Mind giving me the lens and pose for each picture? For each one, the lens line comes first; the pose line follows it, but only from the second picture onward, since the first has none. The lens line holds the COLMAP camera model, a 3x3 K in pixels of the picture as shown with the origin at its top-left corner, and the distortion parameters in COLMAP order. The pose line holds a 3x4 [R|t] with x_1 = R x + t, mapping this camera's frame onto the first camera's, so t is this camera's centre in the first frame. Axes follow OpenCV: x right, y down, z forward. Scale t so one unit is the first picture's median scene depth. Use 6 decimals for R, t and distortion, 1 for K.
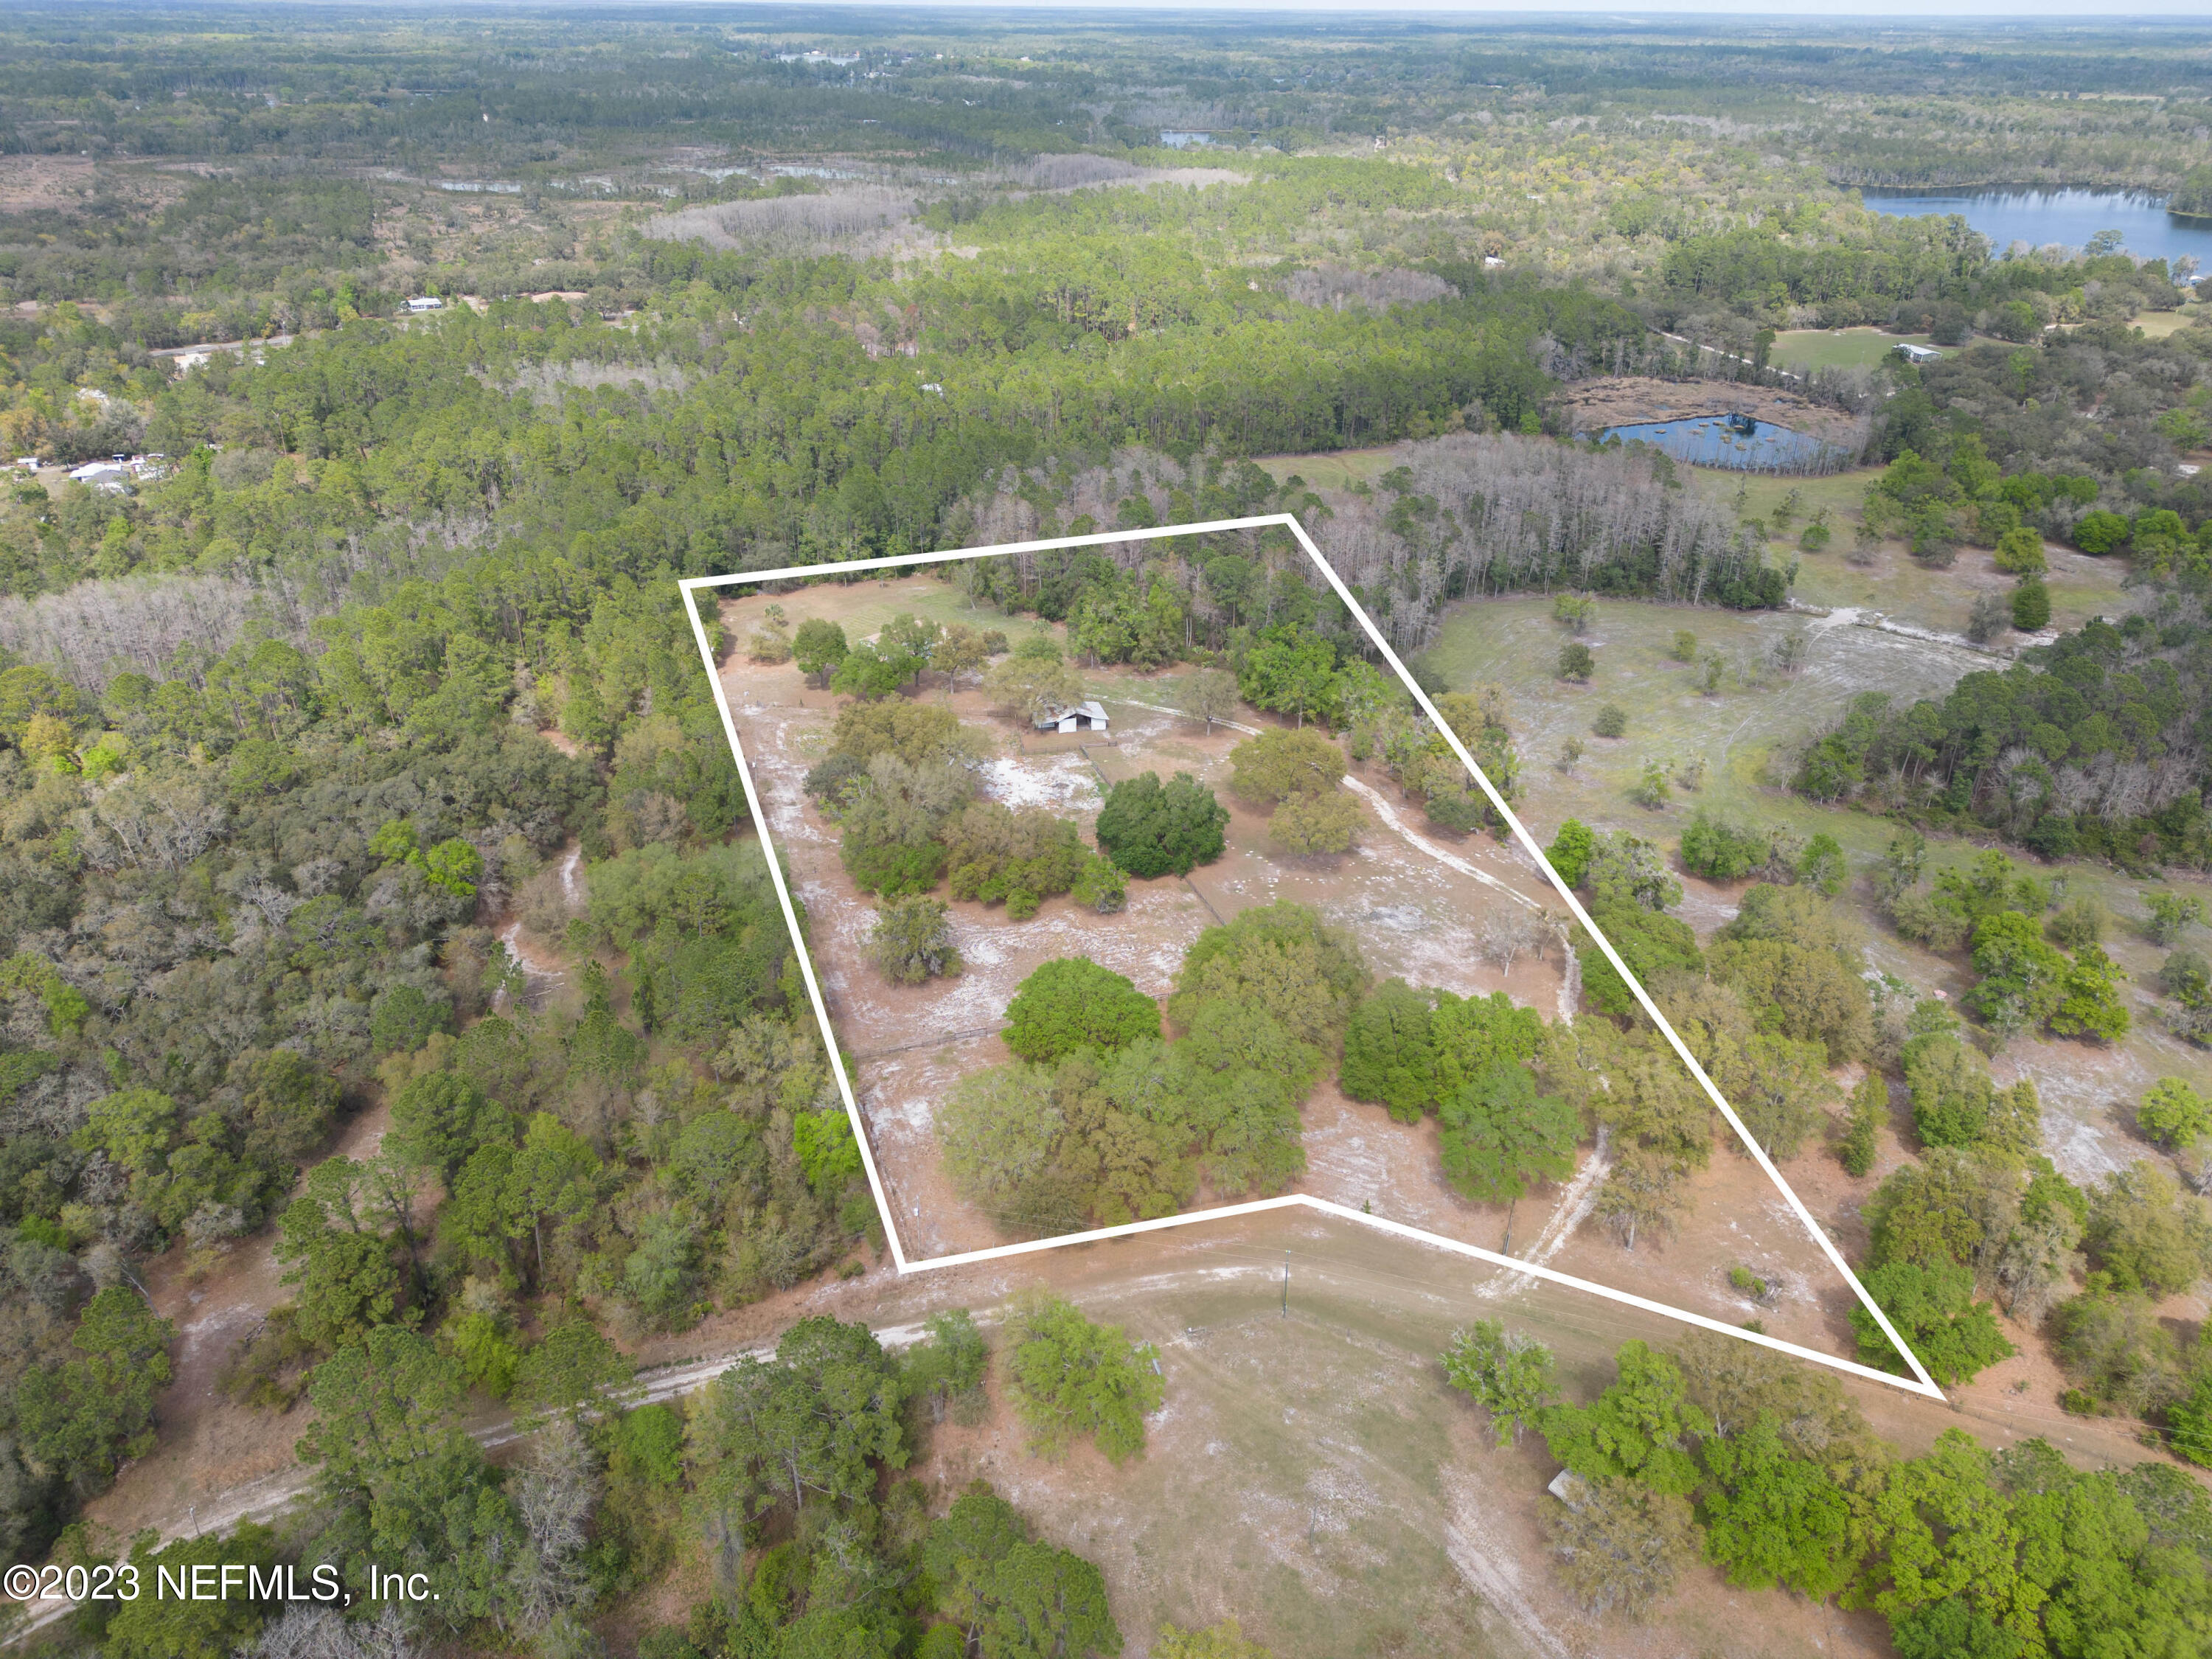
lens RADIAL K [[1548.7, 0, 1103.2], [0, 1548.7, 823.2], [0, 0, 1]] dist [0.070698, -0.067119]
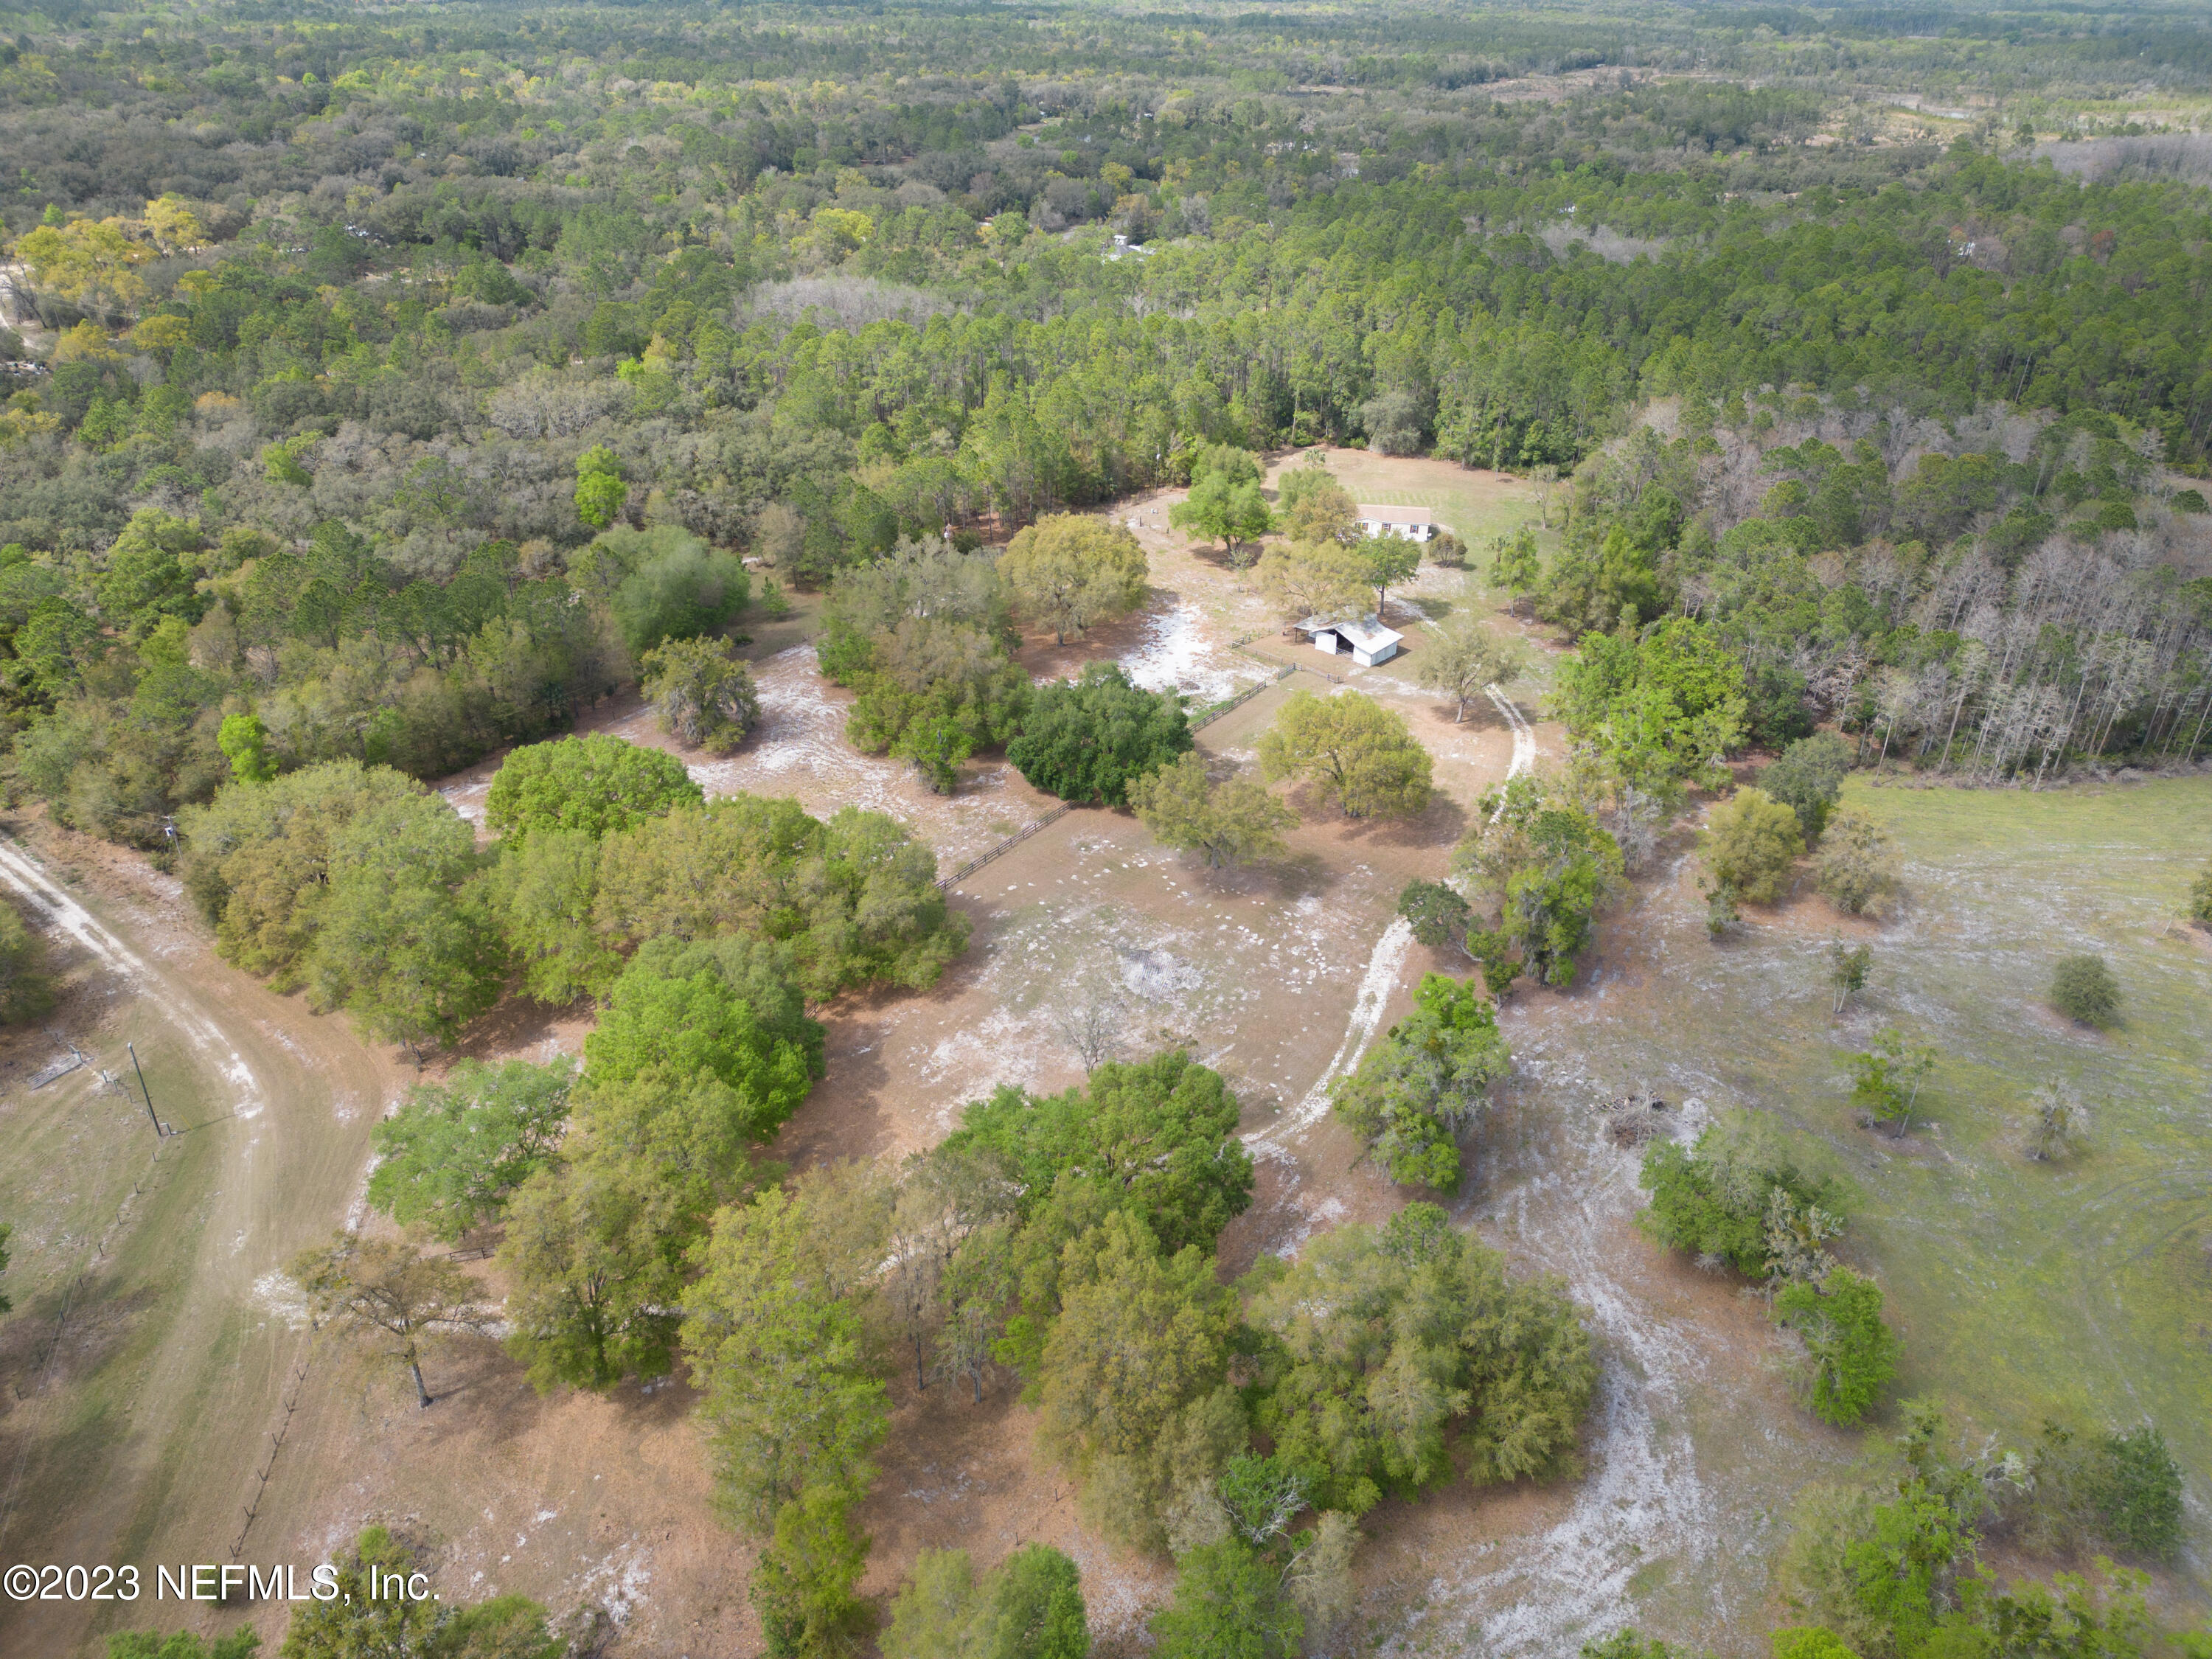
lens RADIAL K [[1548.7, 0, 1103.2], [0, 1548.7, 823.2], [0, 0, 1]] dist [0.070698, -0.067119]
pose [[0.561776, 0.401883, -0.723117, 0.403501], [-0.393269, 0.898732, 0.193960, -0.072095], [0.727837, 0.175418, 0.662934, 0.363844]]
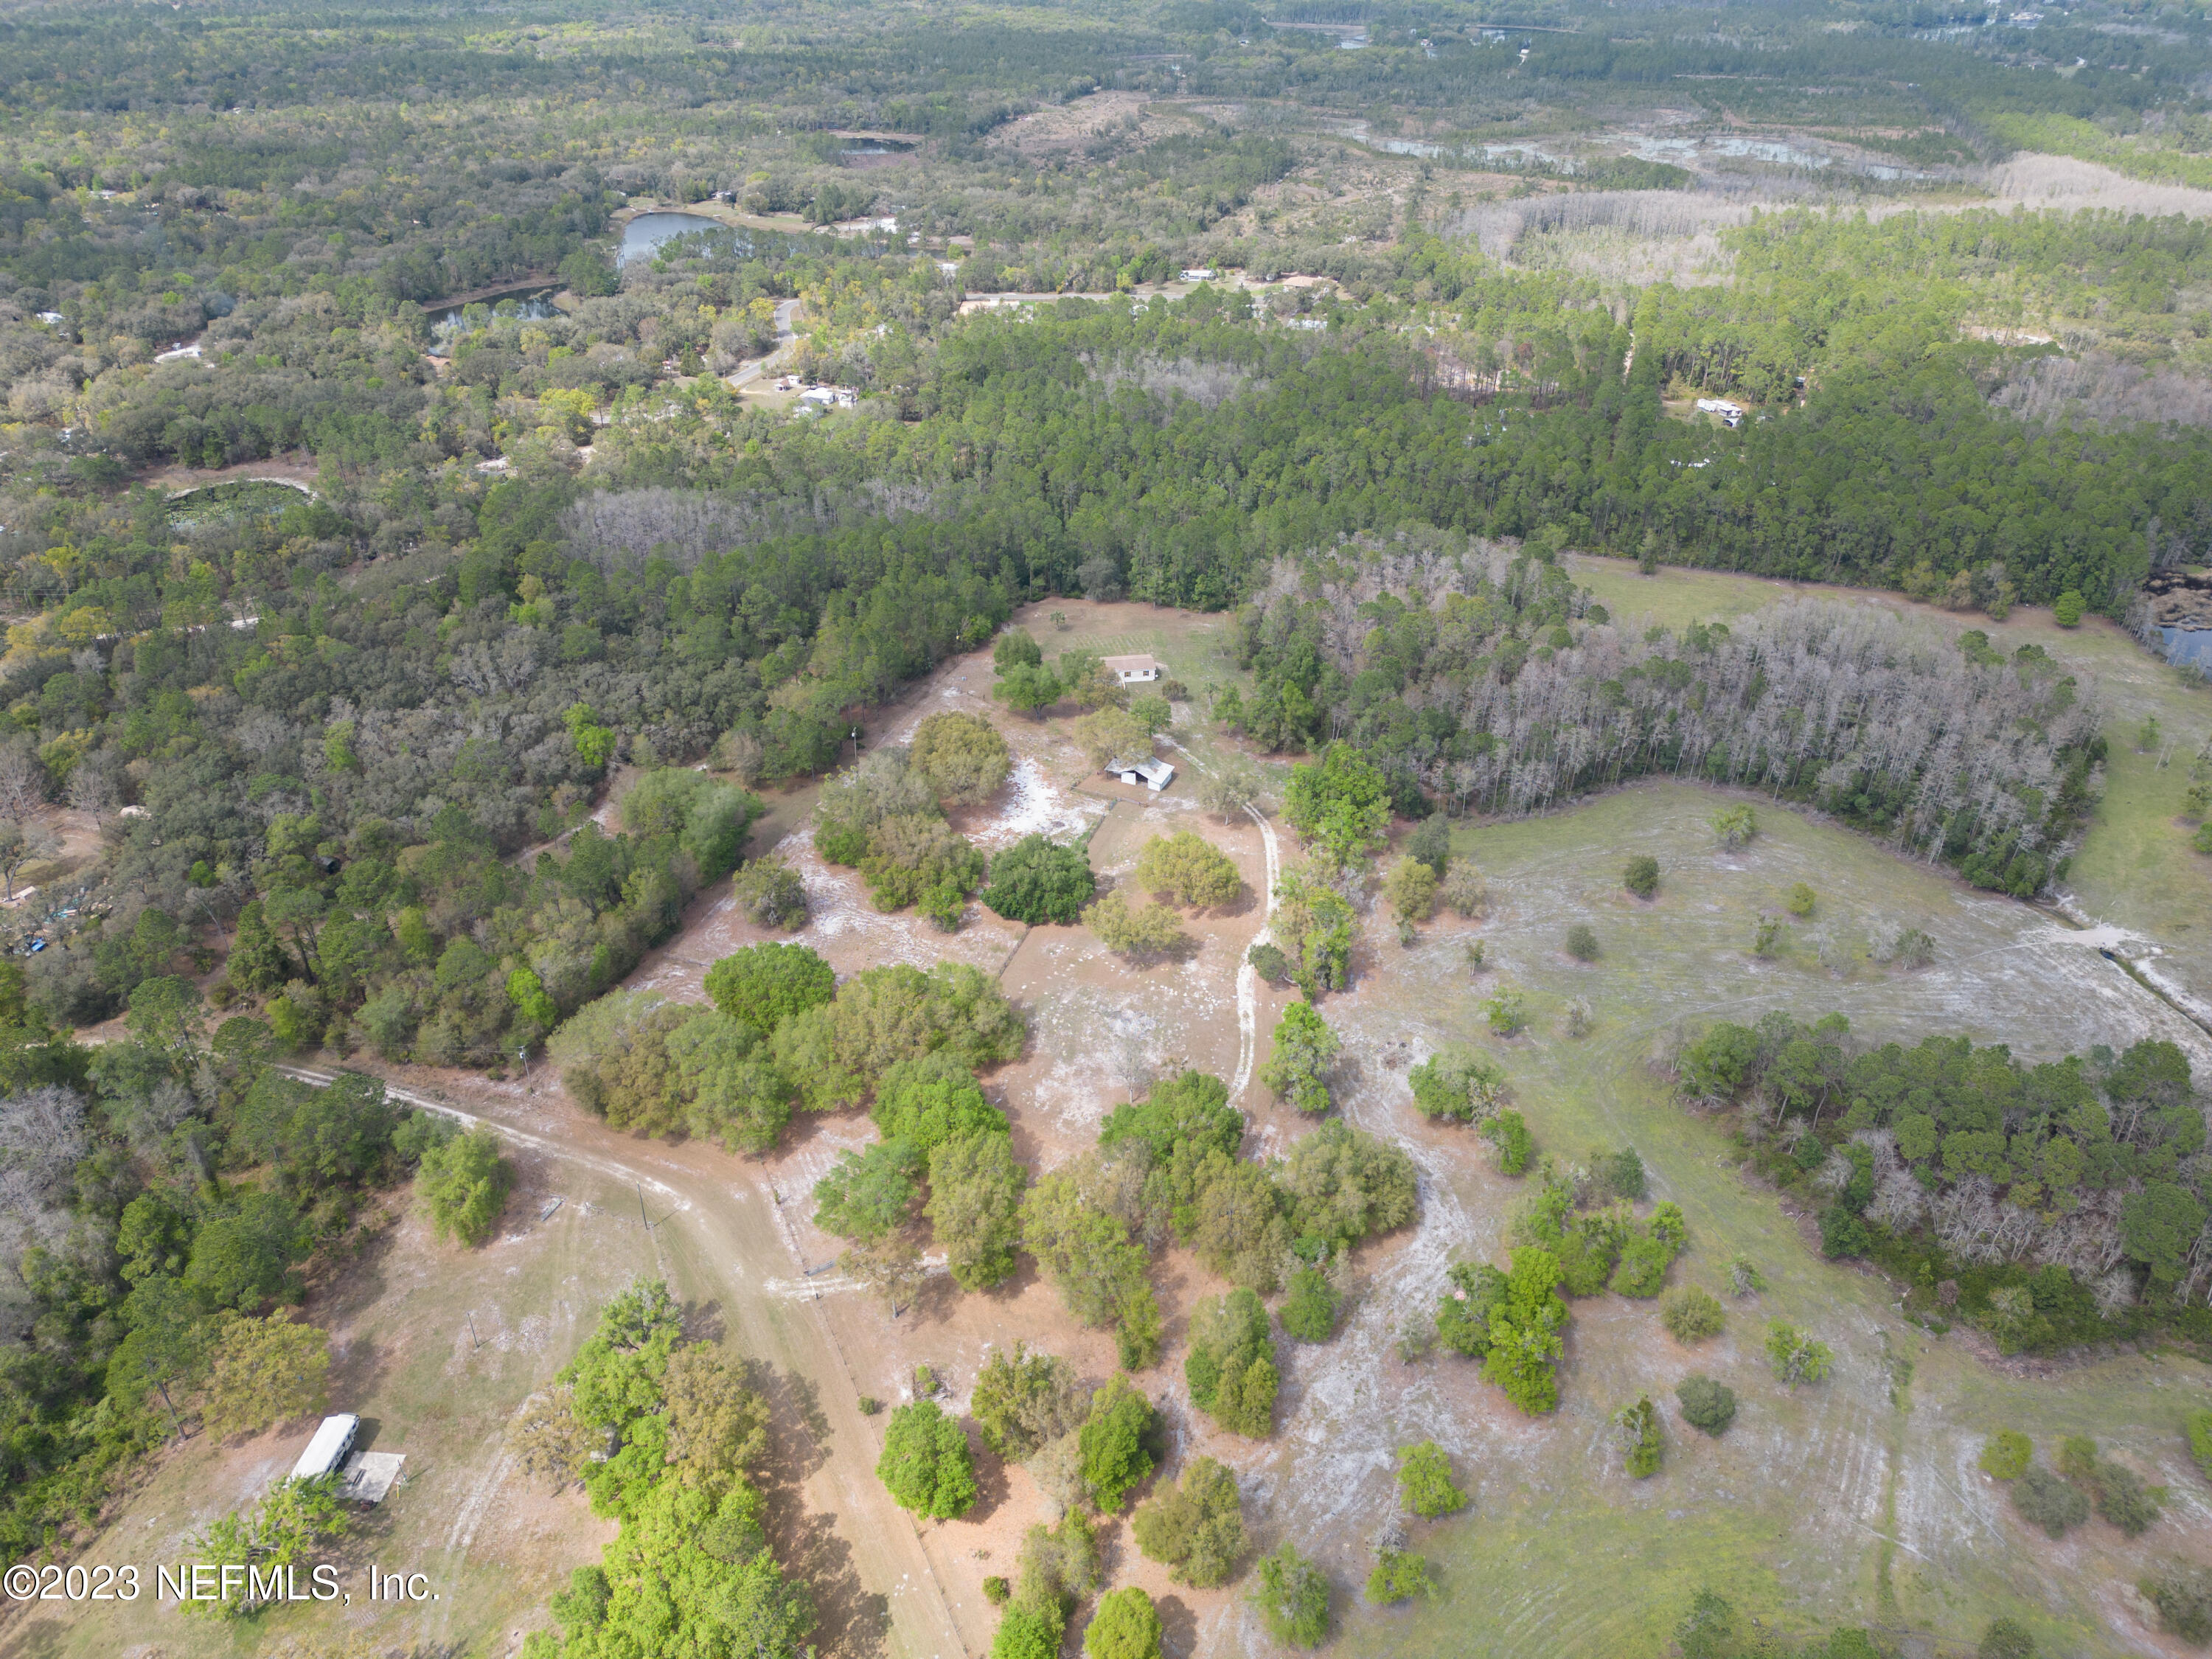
lens RADIAL K [[1548.7, 0, 1103.2], [0, 1548.7, 823.2], [0, 0, 1]] dist [0.070698, -0.067119]
pose [[0.784514, 0.313850, -0.534823, 0.484180], [-0.287916, 0.948219, 0.134109, -0.148225], [0.549219, 0.048774, 0.834254, 0.024201]]
